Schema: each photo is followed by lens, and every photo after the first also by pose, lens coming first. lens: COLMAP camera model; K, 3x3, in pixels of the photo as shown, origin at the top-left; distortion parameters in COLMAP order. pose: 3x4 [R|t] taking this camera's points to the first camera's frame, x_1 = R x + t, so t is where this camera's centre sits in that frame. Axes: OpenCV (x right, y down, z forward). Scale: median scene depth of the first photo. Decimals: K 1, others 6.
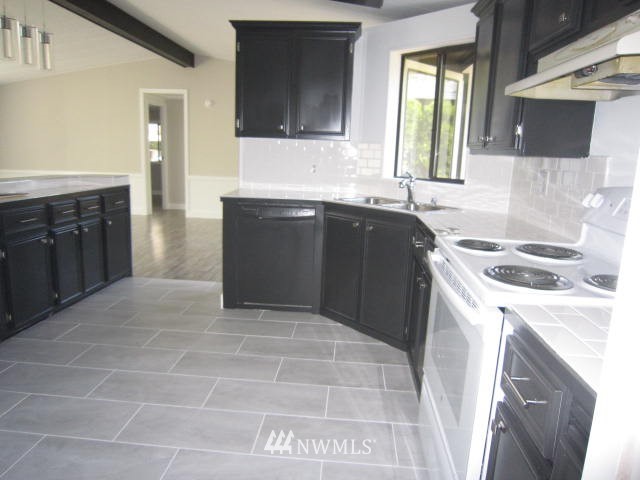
lens RADIAL K [[452.6, 0, 320.6], [0, 452.6, 239.8], [0, 0, 1]] dist [-0.060645, 0.017267]
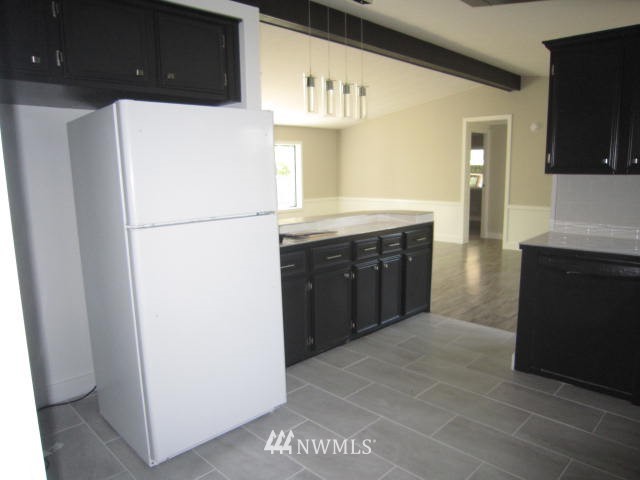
lens RADIAL K [[452.6, 0, 320.2], [0, 452.6, 241.4], [0, 0, 1]] dist [-0.060645, 0.017267]
pose [[0.756740, 0.058712, -0.651074, 0.047851], [-0.082604, 0.996564, -0.006143, -0.059561], [0.648476, 0.058430, 0.758990, 0.083037]]
